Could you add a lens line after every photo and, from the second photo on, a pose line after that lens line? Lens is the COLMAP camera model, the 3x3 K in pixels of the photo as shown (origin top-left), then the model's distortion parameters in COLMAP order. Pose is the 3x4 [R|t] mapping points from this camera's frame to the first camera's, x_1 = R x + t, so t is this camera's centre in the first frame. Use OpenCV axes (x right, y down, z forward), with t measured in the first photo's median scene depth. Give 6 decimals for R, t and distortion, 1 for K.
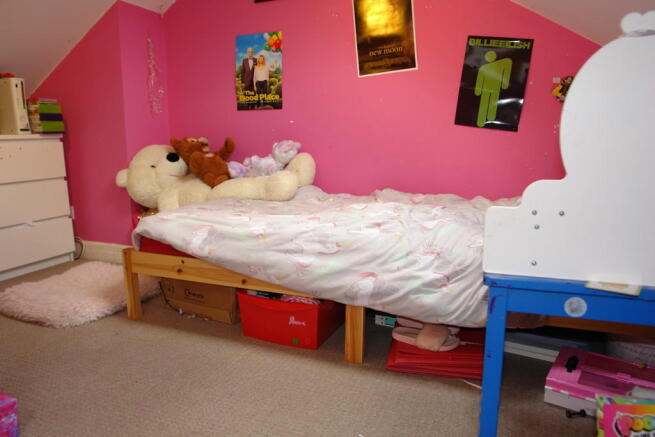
lens RADIAL K [[456.6, 0, 325.6], [0, 456.6, 215.7], [0, 0, 1]] dist [-0.078232, 0.006335]
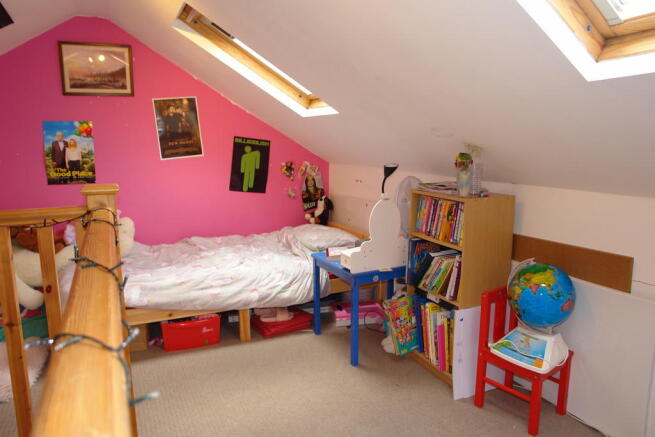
lens RADIAL K [[456.6, 0, 325.6], [0, 456.6, 215.7], [0, 0, 1]] dist [-0.078232, 0.006335]
pose [[0.675314, -0.111937, 0.728986, -0.668340], [0.122090, 0.991745, 0.039184, -0.137339], [-0.727355, 0.062541, 0.683406, -0.334651]]
